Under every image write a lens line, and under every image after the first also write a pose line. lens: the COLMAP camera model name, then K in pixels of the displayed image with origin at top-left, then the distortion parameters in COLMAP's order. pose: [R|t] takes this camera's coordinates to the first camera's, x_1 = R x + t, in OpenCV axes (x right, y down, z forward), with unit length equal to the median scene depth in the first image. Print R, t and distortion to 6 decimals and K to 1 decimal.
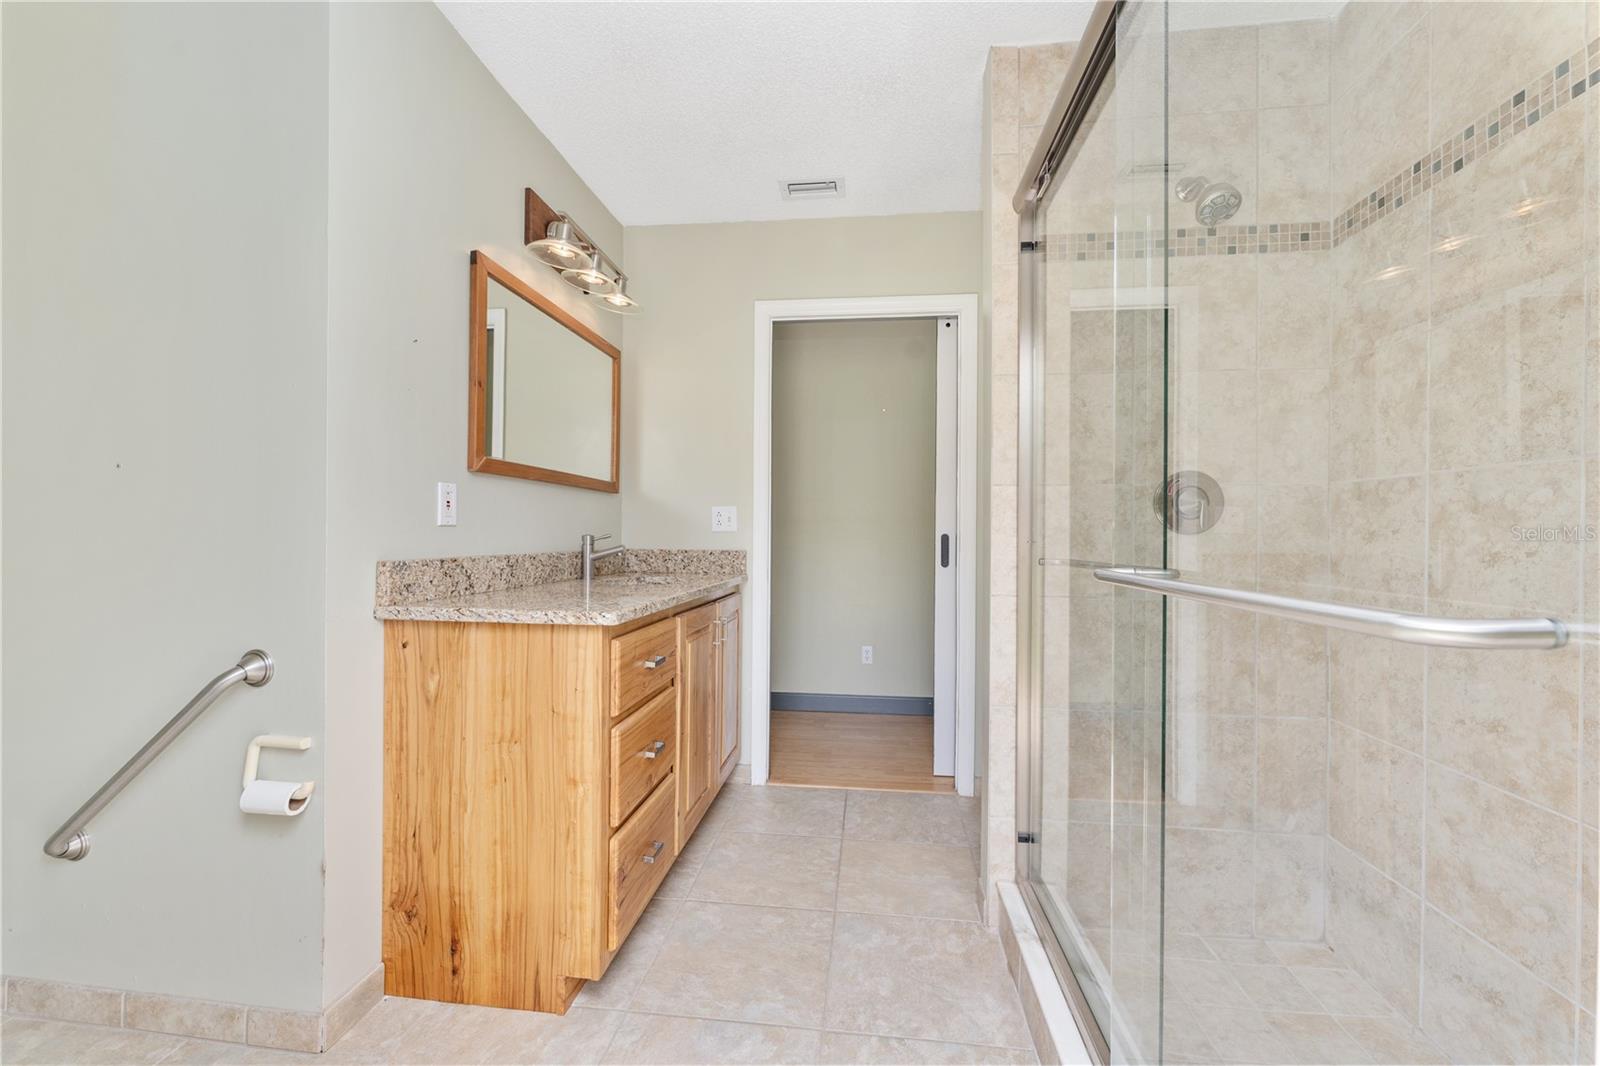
lens RADIAL K [[651.5, 0, 800.0], [0, 651.5, 533.0], [0, 0, 1]] dist [0.000300, -0.000400]
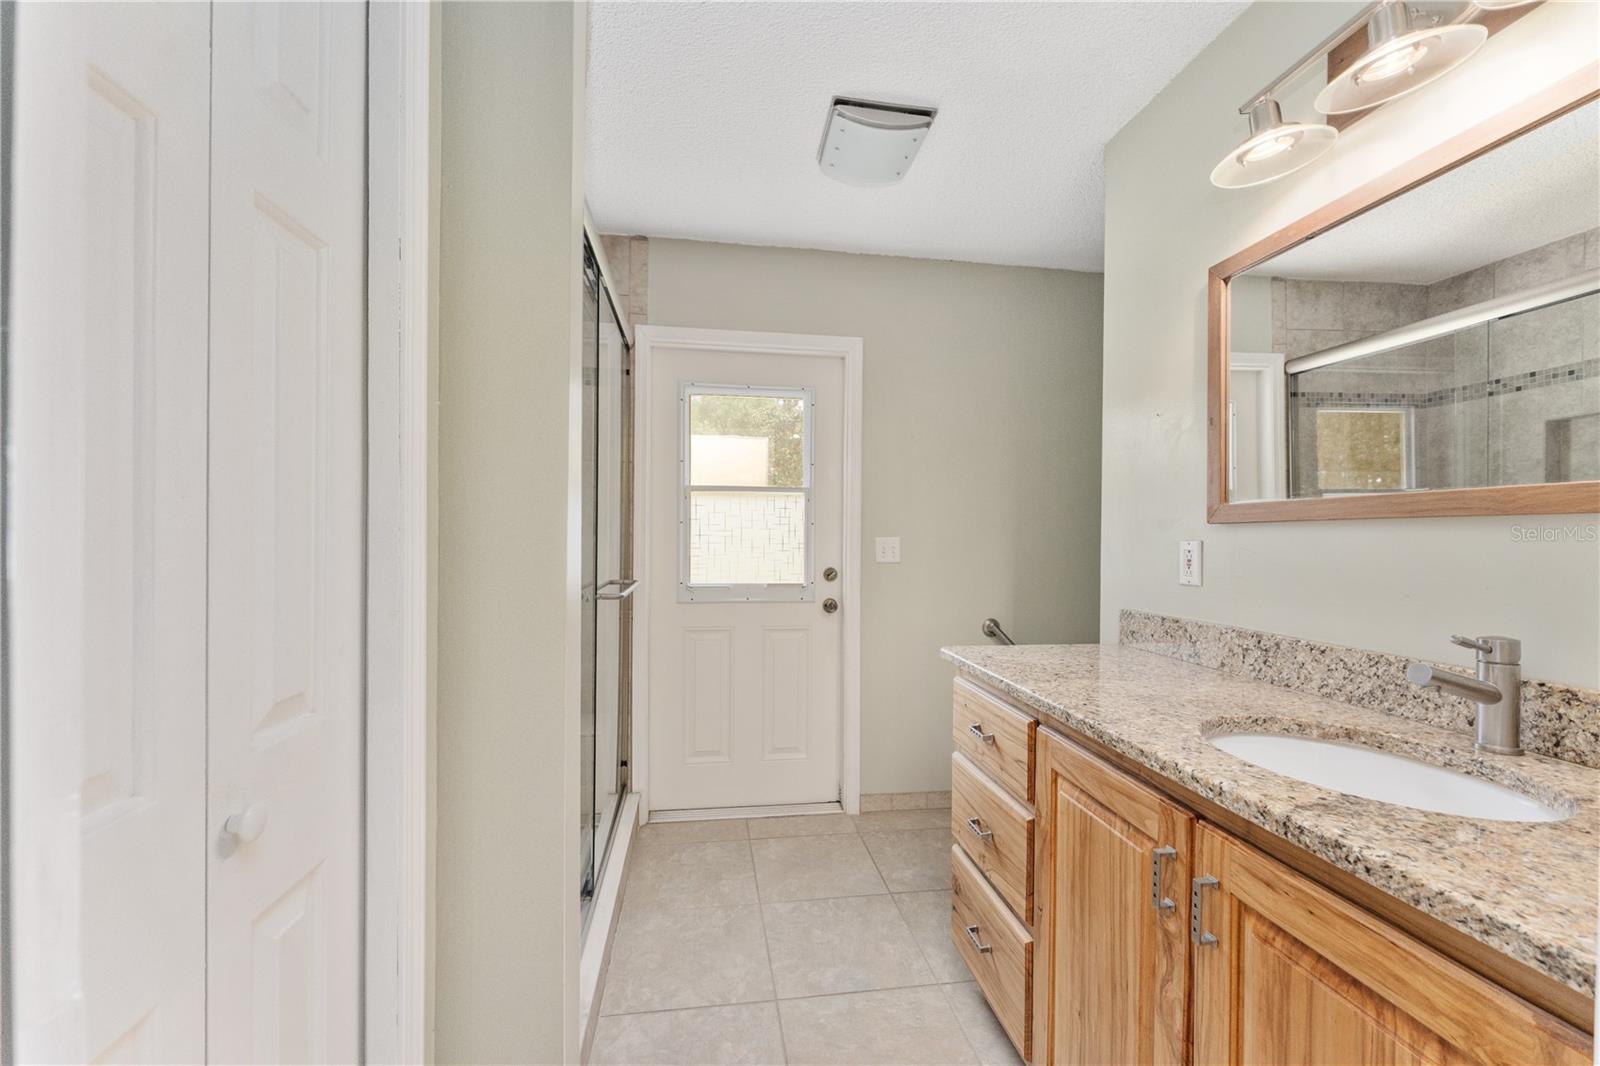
lens RADIAL K [[651.5, 0, 800.0], [0, 651.5, 533.0], [0, 0, 1]] dist [0.000300, -0.000400]
pose [[-0.964616, -0.012947, -0.263341, 0.242099], [-0.010783, 0.999895, -0.009662, -0.067232], [0.263438, -0.006481, -0.964654, 1.642650]]
